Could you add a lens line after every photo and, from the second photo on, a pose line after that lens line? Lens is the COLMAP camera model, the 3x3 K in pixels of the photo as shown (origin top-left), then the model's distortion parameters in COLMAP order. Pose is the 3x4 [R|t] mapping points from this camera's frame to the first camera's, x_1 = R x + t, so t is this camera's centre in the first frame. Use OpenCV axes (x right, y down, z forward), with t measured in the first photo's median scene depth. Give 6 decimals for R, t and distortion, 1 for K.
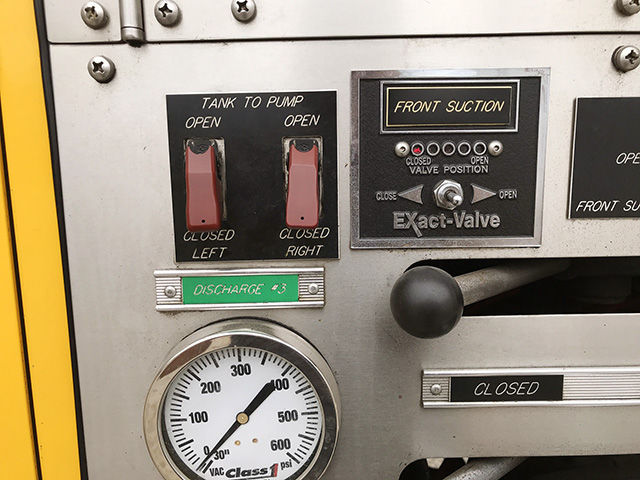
lens RADIAL K [[526.7, 0, 319.0], [0, 526.7, 238.4], [0, 0, 1]] dist [0.025431, -0.031380]
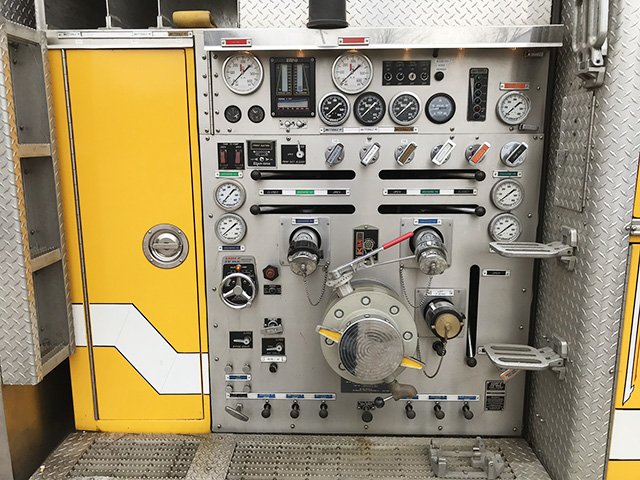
lens RADIAL K [[526.7, 0, 320.9], [0, 526.7, 241.7], [0, 0, 1]] dist [0.025431, -0.031380]
pose [[0.999442, 0.024016, -0.023223, 1.128721], [-0.022193, 0.996876, 0.075802, 0.406873], [0.024971, -0.075245, 0.996852, -5.367191]]
